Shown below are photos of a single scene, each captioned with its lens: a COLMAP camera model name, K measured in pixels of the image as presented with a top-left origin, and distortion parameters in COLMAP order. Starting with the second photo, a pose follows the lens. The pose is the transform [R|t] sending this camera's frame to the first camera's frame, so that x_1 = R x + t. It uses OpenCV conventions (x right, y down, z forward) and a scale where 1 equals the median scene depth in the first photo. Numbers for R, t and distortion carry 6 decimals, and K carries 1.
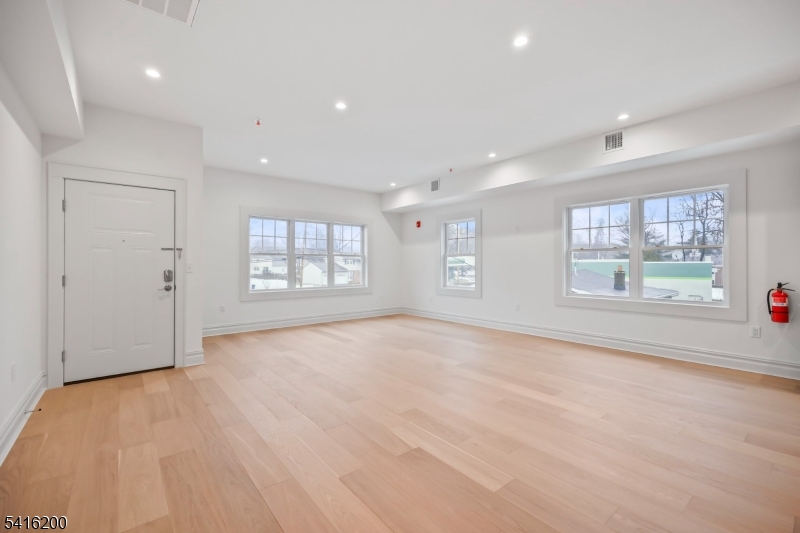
lens RADIAL K [[339.8, 0, 401.5], [0, 339.8, 265.4], [0, 0, 1]] dist [0.002513, 0.000057]
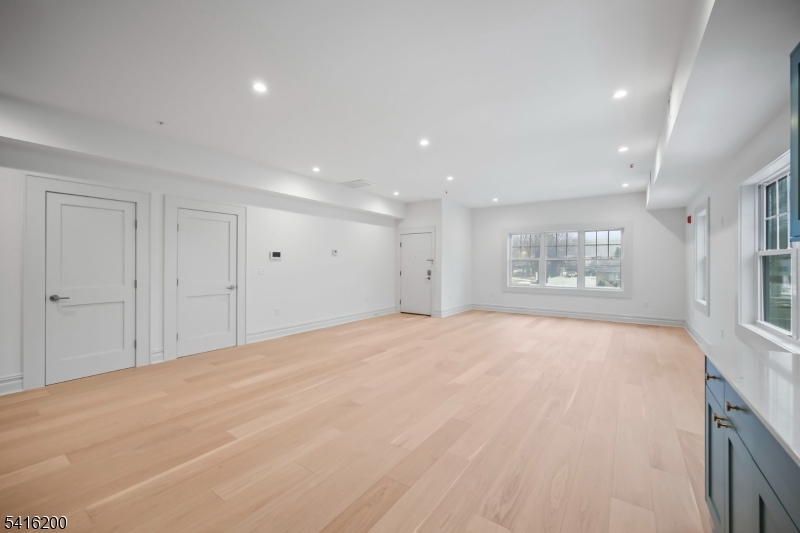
lens RADIAL K [[322.5, 0, 399.8], [0, 322.5, 263.9], [0, 0, 1]] dist [0.000256, 0.000035]
pose [[0.258599, 0.005498, -0.965969, 1.303079], [-0.005856, 0.999974, 0.004123, -0.033197], [0.965967, 0.004590, 0.258625, 0.312676]]
